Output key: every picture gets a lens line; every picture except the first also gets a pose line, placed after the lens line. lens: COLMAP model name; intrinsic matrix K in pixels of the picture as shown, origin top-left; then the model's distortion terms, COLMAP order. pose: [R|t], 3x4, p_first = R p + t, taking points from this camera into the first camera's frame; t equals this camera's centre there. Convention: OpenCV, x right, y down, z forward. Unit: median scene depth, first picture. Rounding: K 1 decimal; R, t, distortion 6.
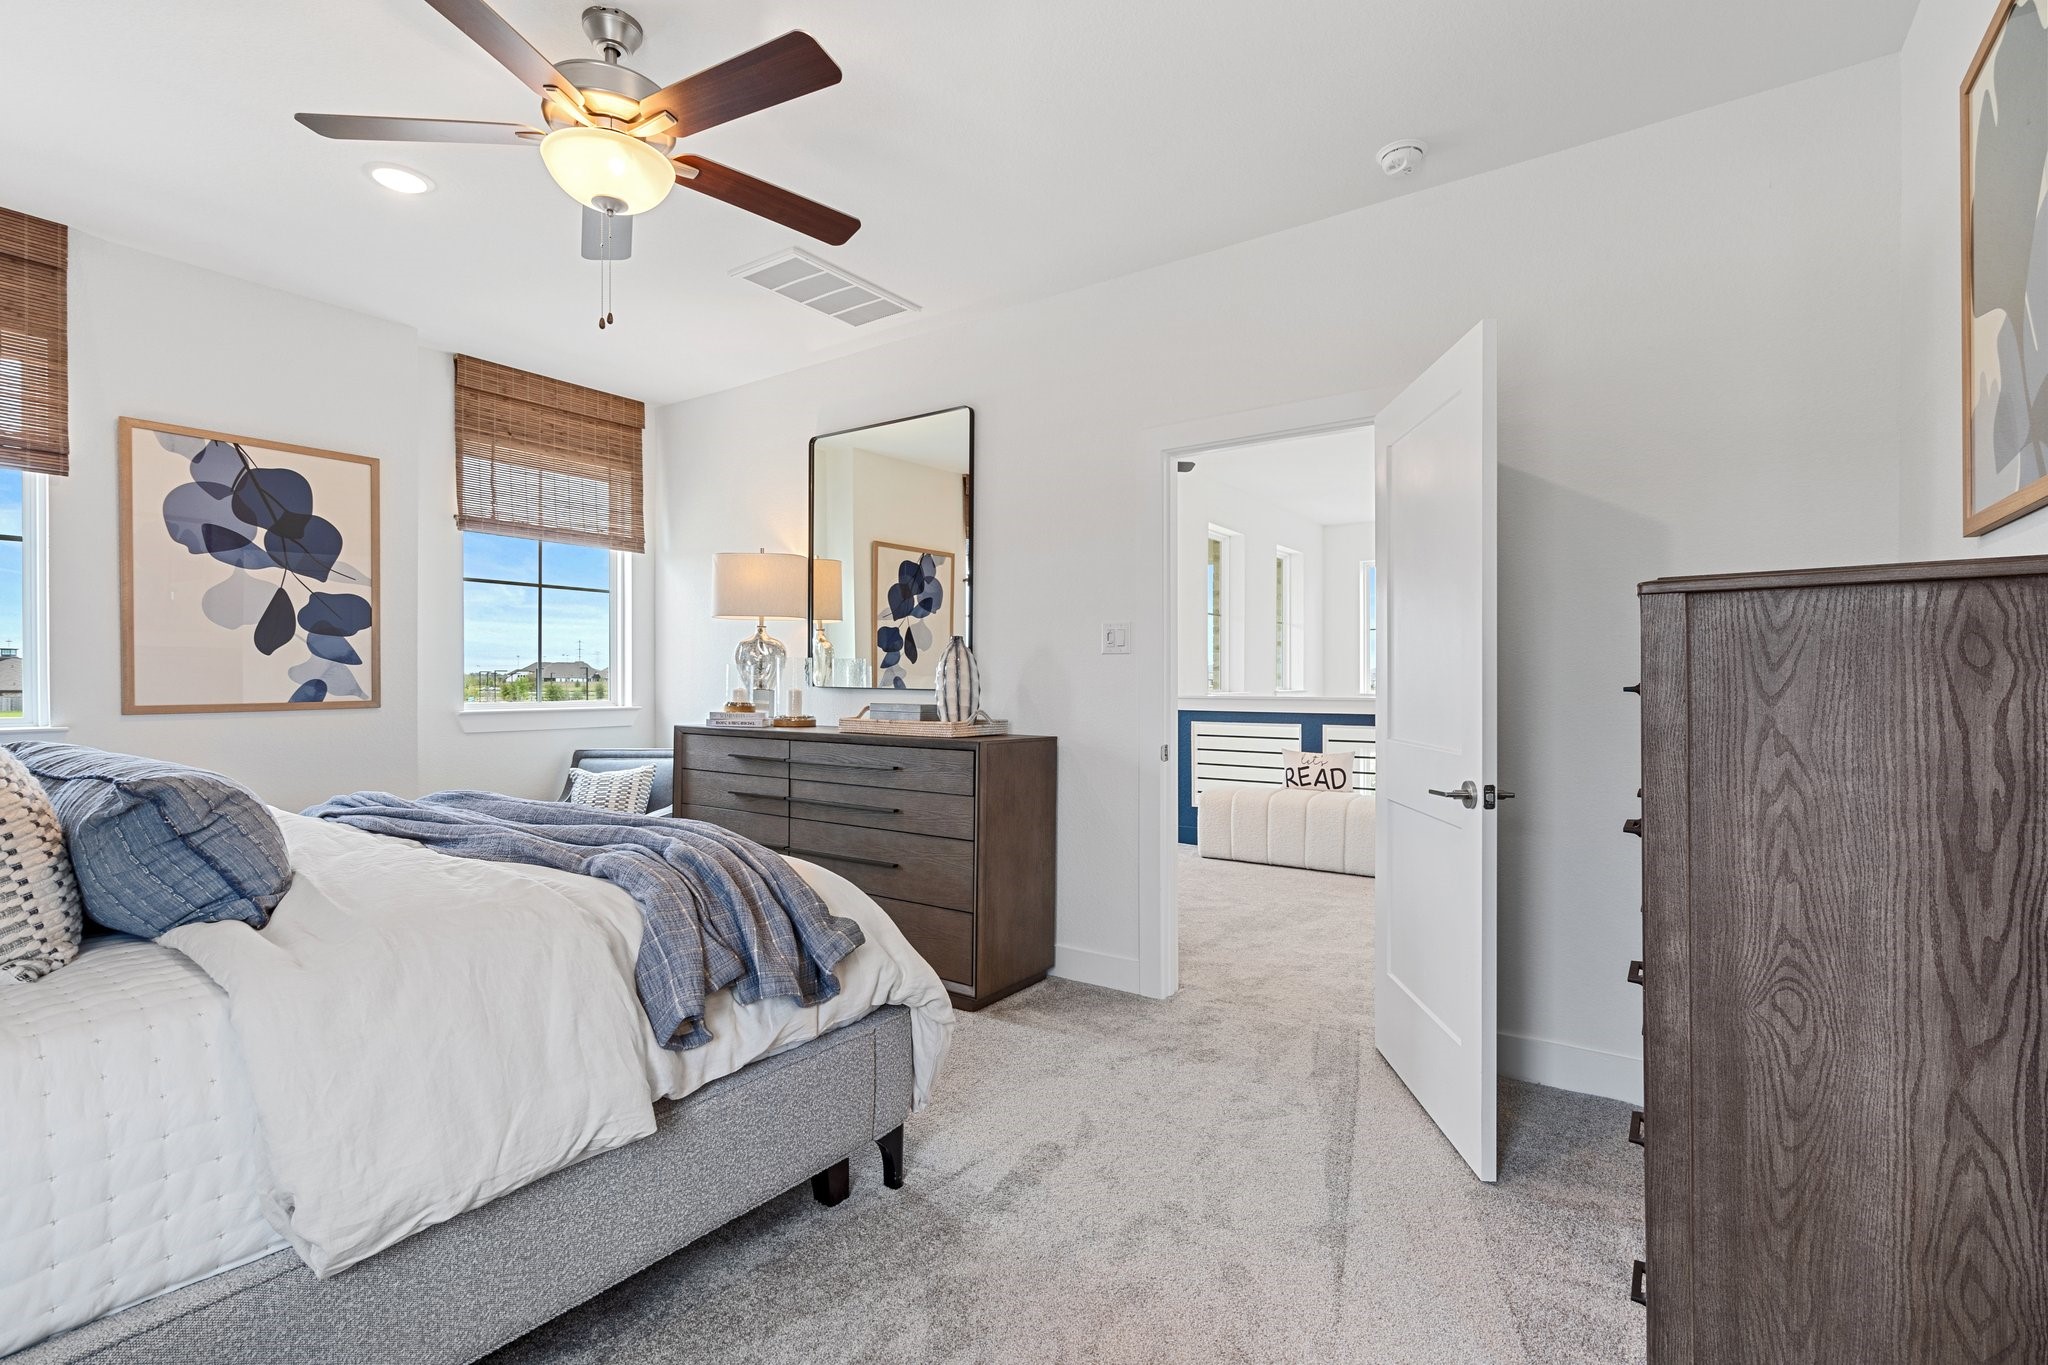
lens RADIAL K [[930.0, 0, 1017.2], [0, 930.0, 685.7], [0, 0, 1]] dist [-0.001095, 0.001368]
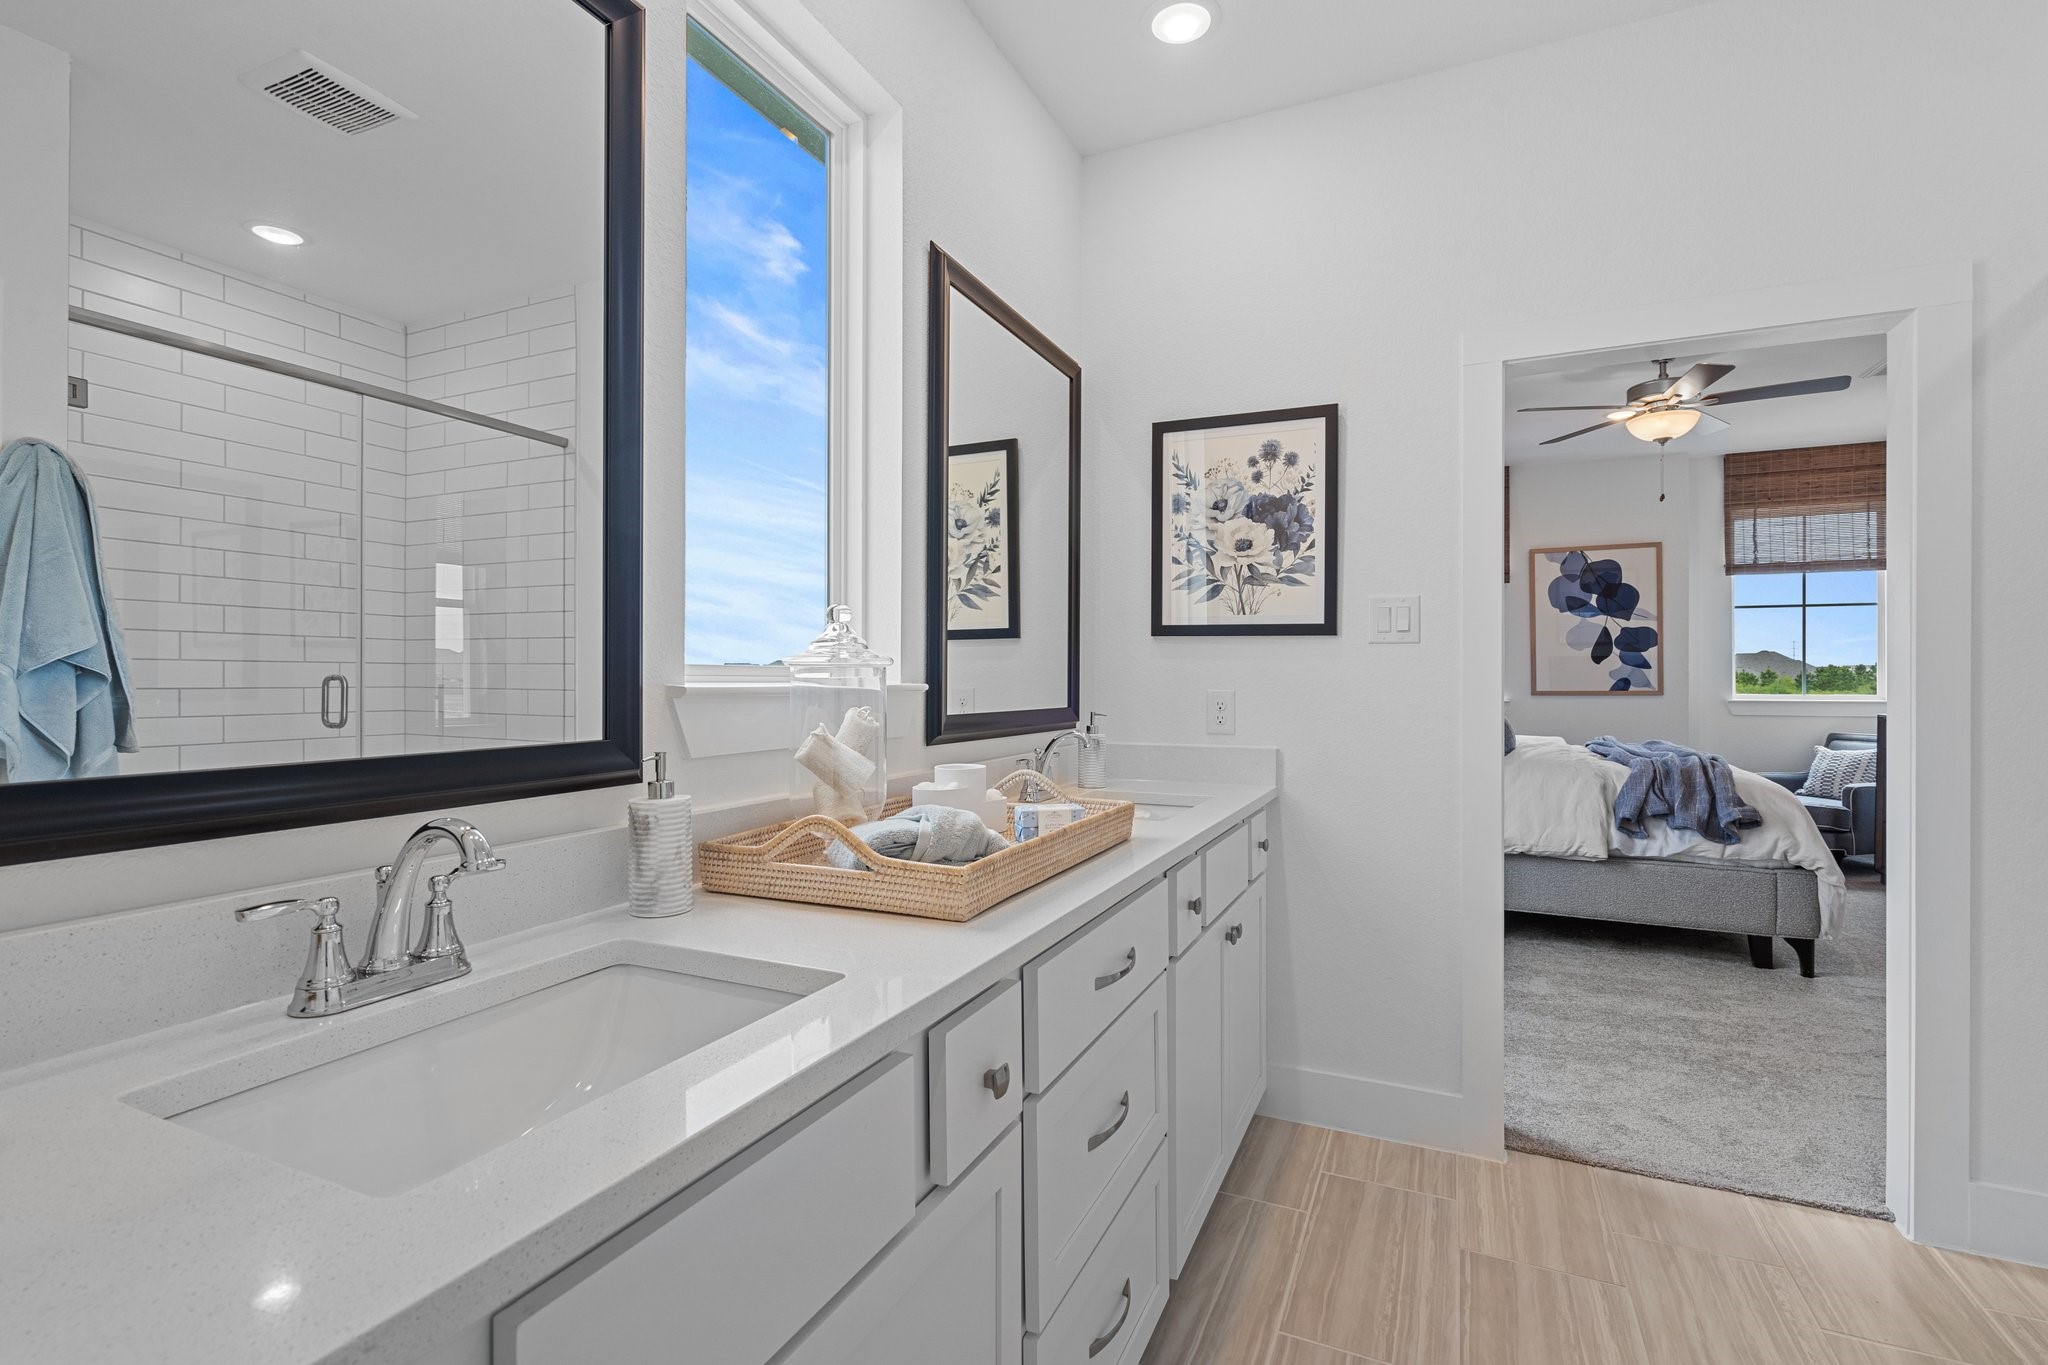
lens RADIAL K [[950.4, 0, 1026.3], [0, 950.4, 667.9], [0, 0, 1]] dist [-0.001825, -0.000156]
pose [[0.195425, -0.011123, -0.980656, 0.756765], [-0.005449, 0.999908, -0.012428, 0.002724], [0.980704, 0.007772, 0.195346, -0.431017]]
